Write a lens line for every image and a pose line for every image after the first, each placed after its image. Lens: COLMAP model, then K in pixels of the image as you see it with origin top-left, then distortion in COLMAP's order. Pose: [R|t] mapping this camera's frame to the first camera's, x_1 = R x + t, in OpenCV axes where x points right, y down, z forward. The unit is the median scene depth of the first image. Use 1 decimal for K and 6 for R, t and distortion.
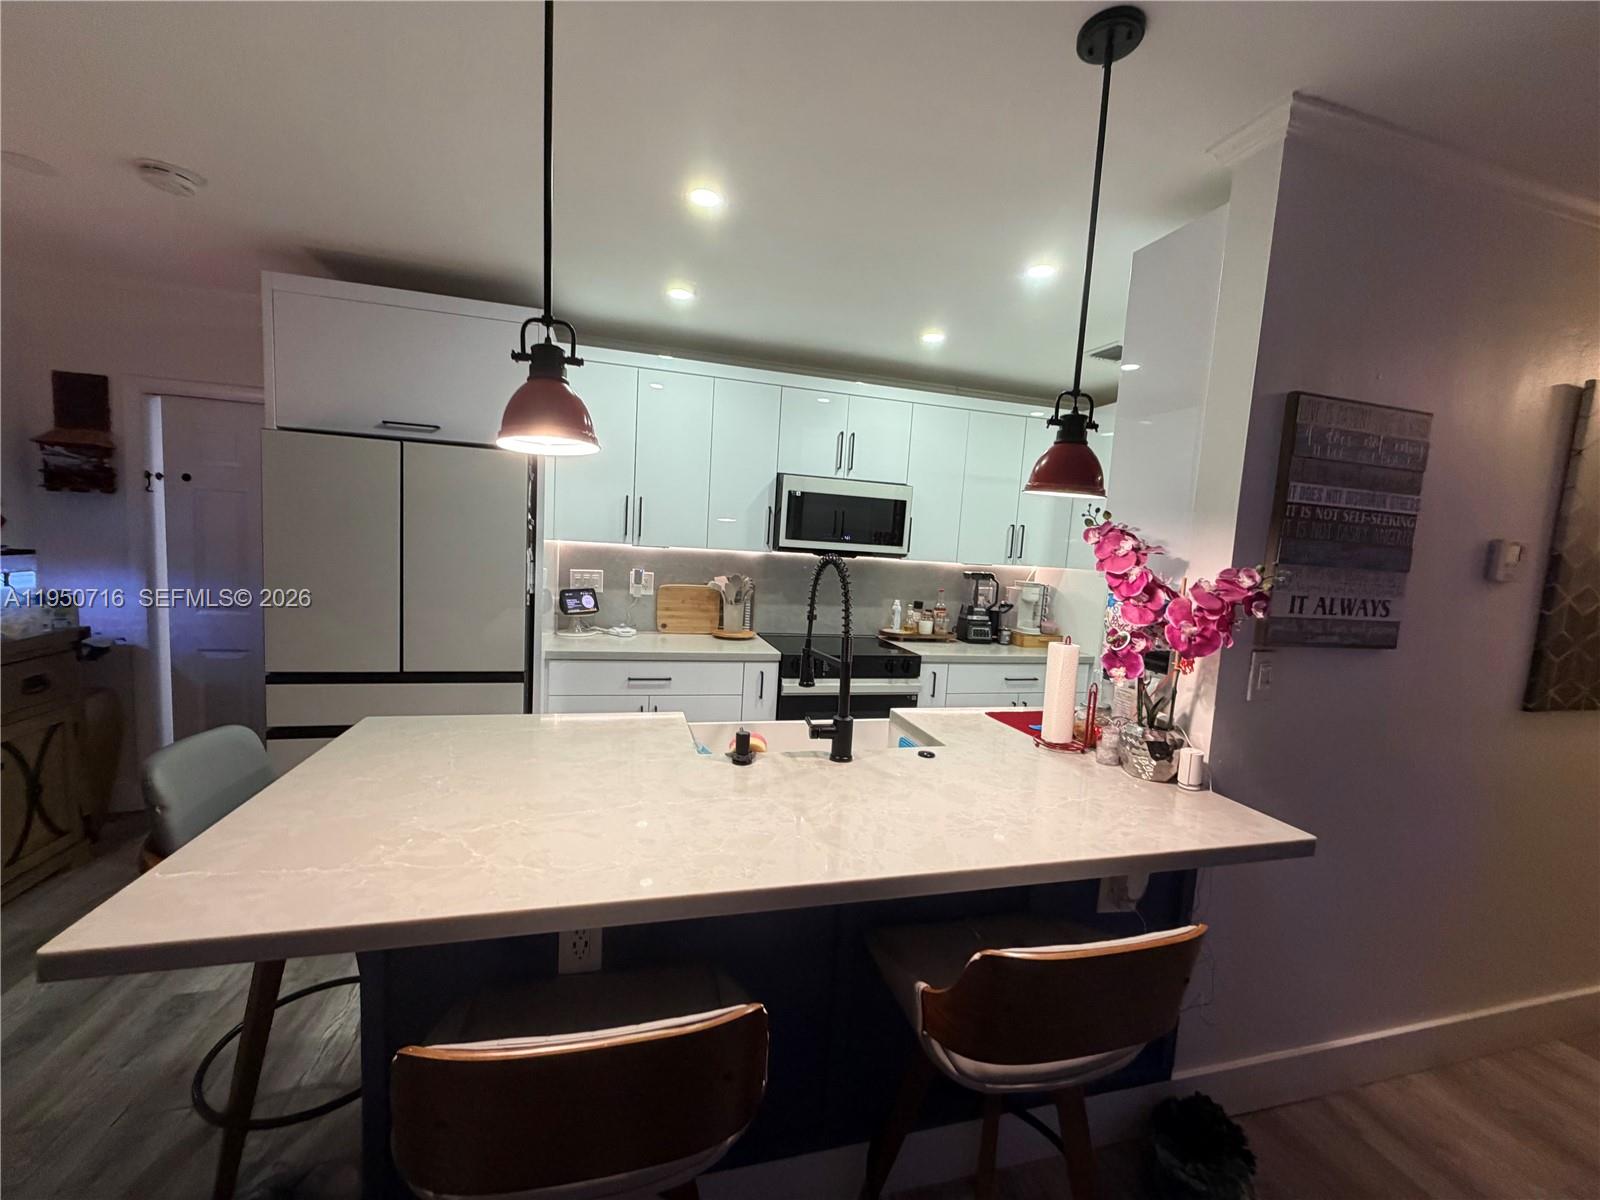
lens RADIAL K [[637.1, 0, 794.6], [0, 637.1, 603.4], [0, 0, 1]] dist [0.000086, 0.000275]
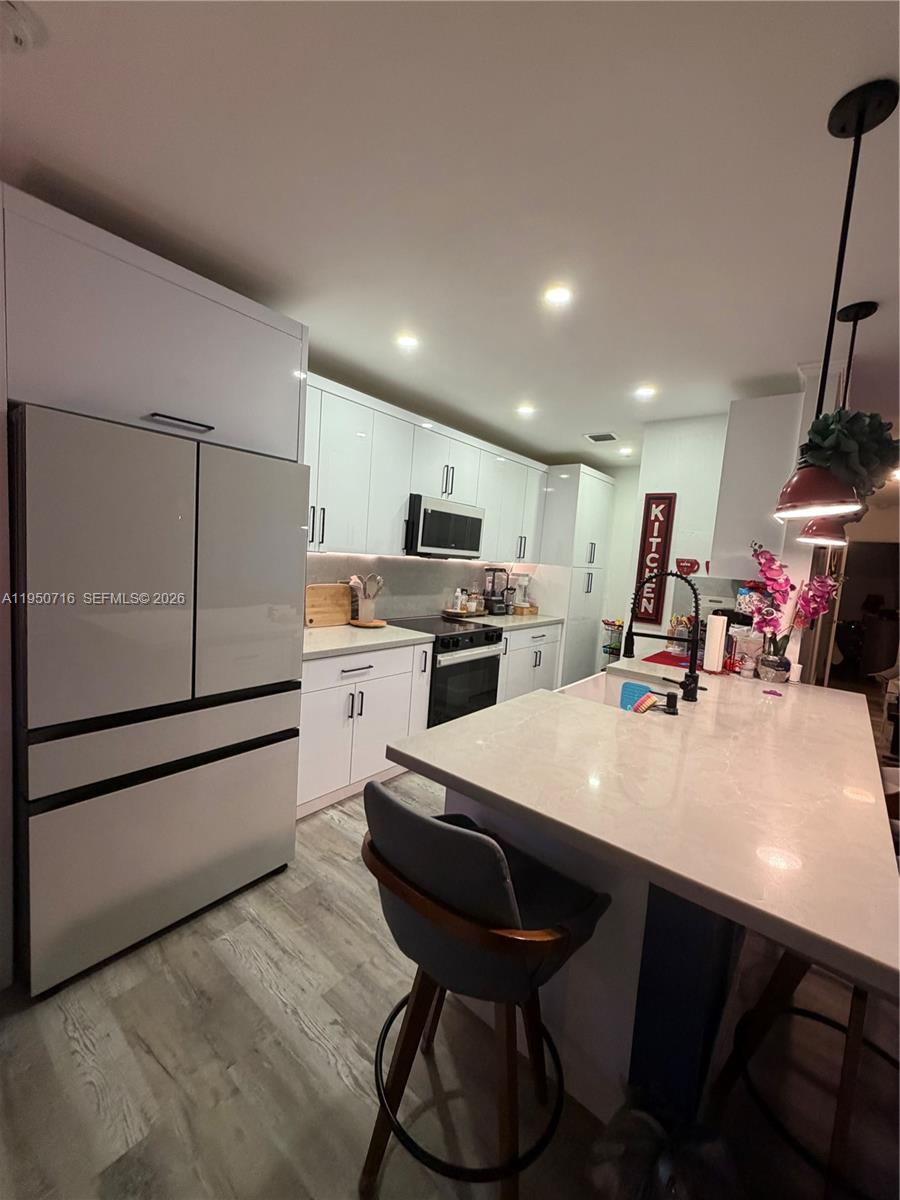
lens RADIAL K [[477.8, 0, 448.9], [0, 477.8, 597.0], [0, 0, 1]] dist [0.000086, 0.000275]
pose [[0.815845, -0.052102, 0.575918, -0.982371], [0.030297, 0.998416, 0.047405, -0.080078], [-0.577476, -0.021227, 0.816132, 0.335941]]
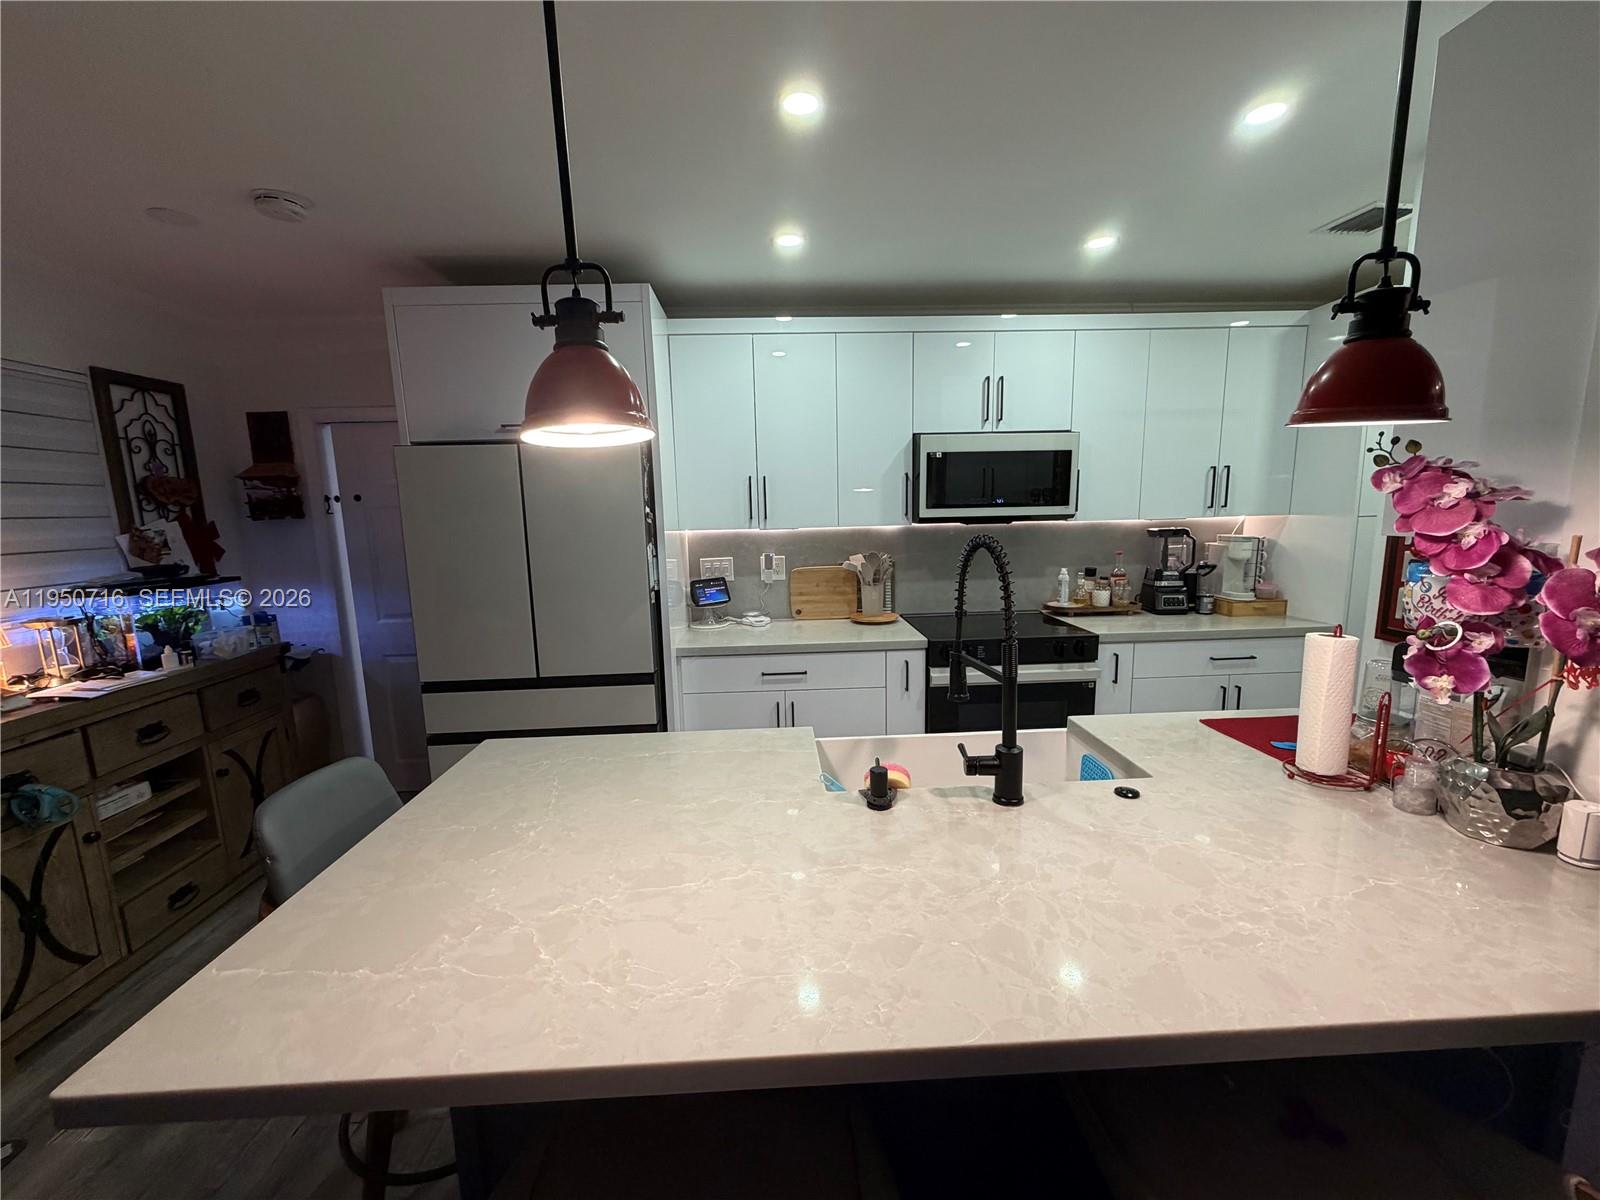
lens RADIAL K [[637.1, 0, 794.6], [0, 637.1, 603.4], [0, 0, 1]] dist [0.000086, 0.000275]
pose [[0.972047, -0.048036, -0.229819, 0.008820], [0.060039, 0.997157, 0.045524, -0.040451], [0.226979, -0.058049, 0.972168, 0.181399]]
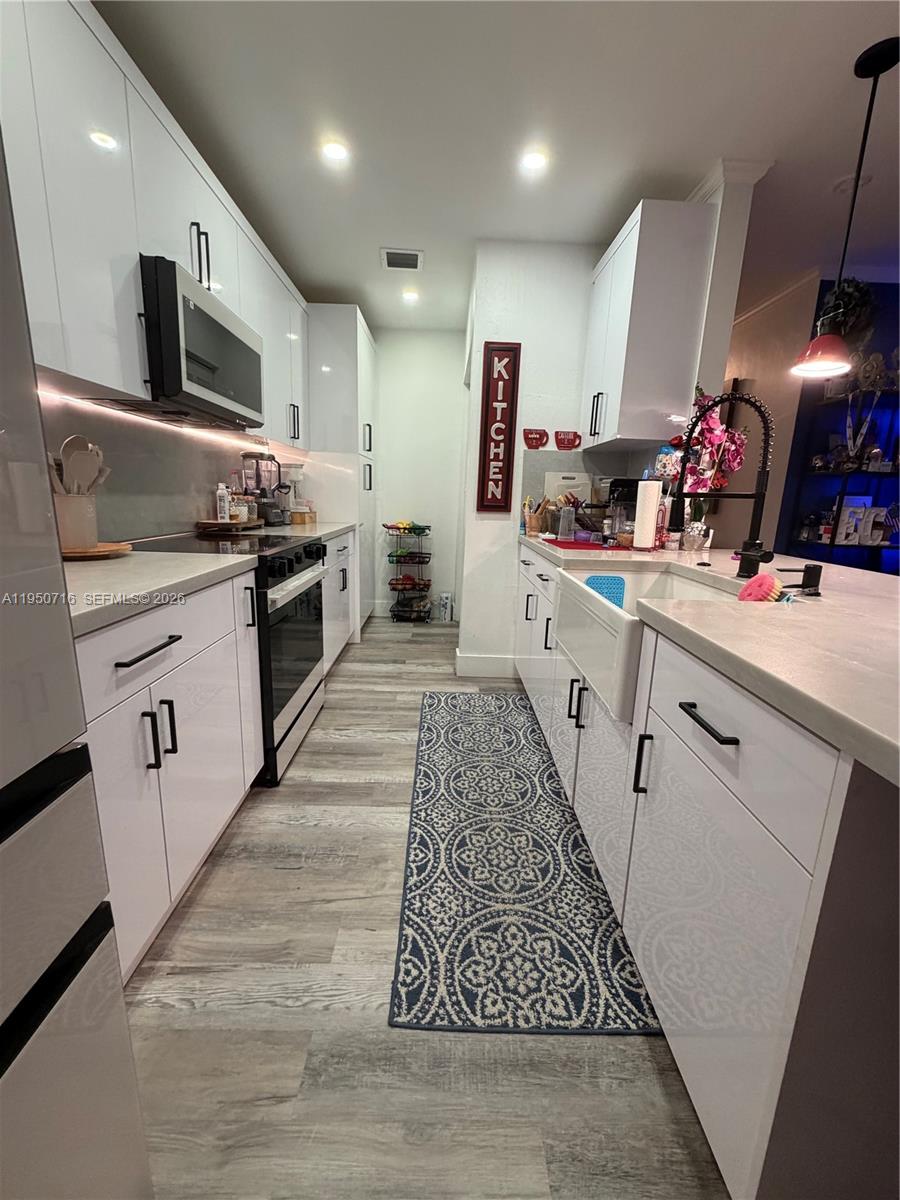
lens RADIAL K [[477.8, 0, 448.9], [0, 477.8, 597.0], [0, 0, 1]] dist [0.000086, 0.000275]
pose [[0.253672, -0.250643, 0.934253, -0.822266], [0.073853, 0.968045, 0.239656, 0.022447], [-0.964467, 0.008203, 0.264076, 1.169889]]
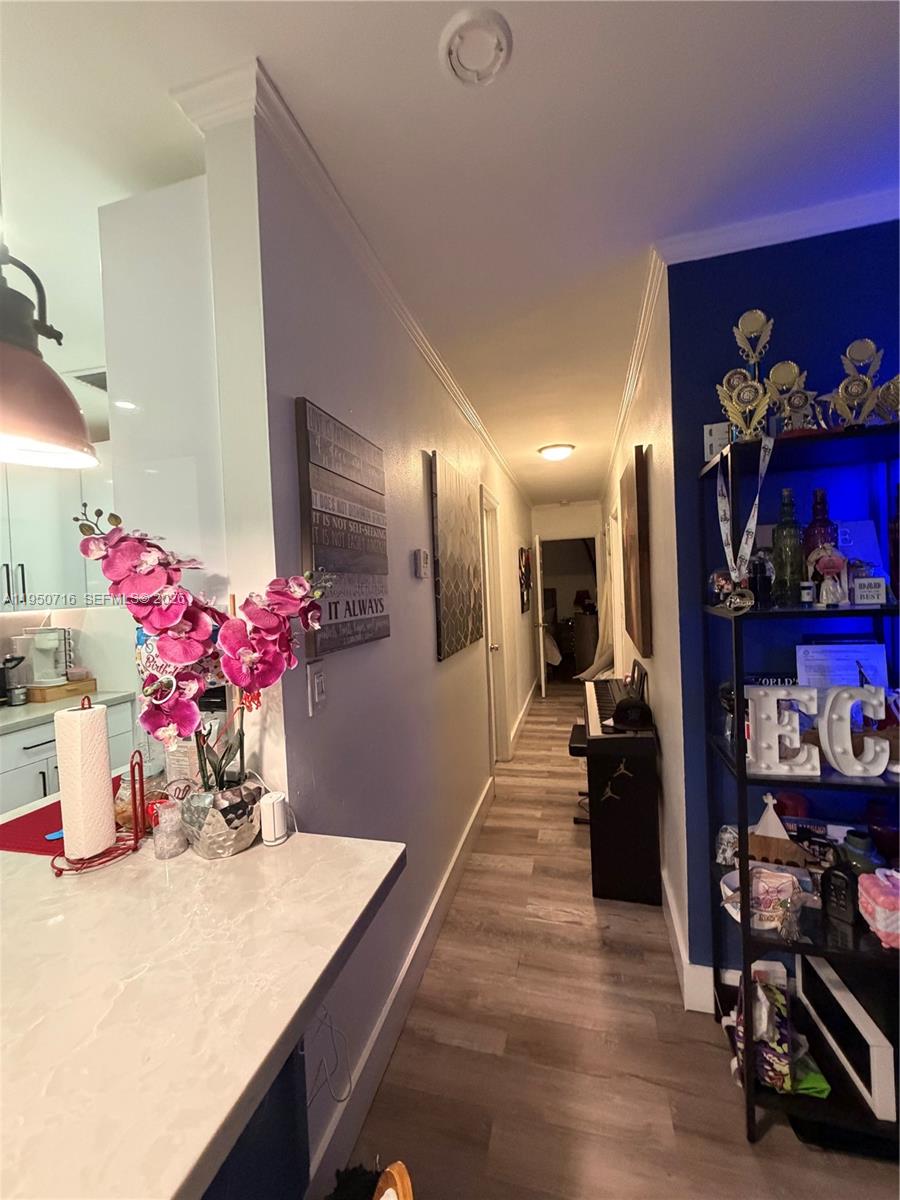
lens RADIAL K [[477.8, 0, 448.9], [0, 477.8, 597.0], [0, 0, 1]] dist [0.000086, 0.000275]
pose [[0.504894, -0.097762, 0.857627, 0.191994], [0.154604, 0.987741, 0.021576, -0.006317], [-0.849223, 0.121699, 0.513819, 0.378003]]
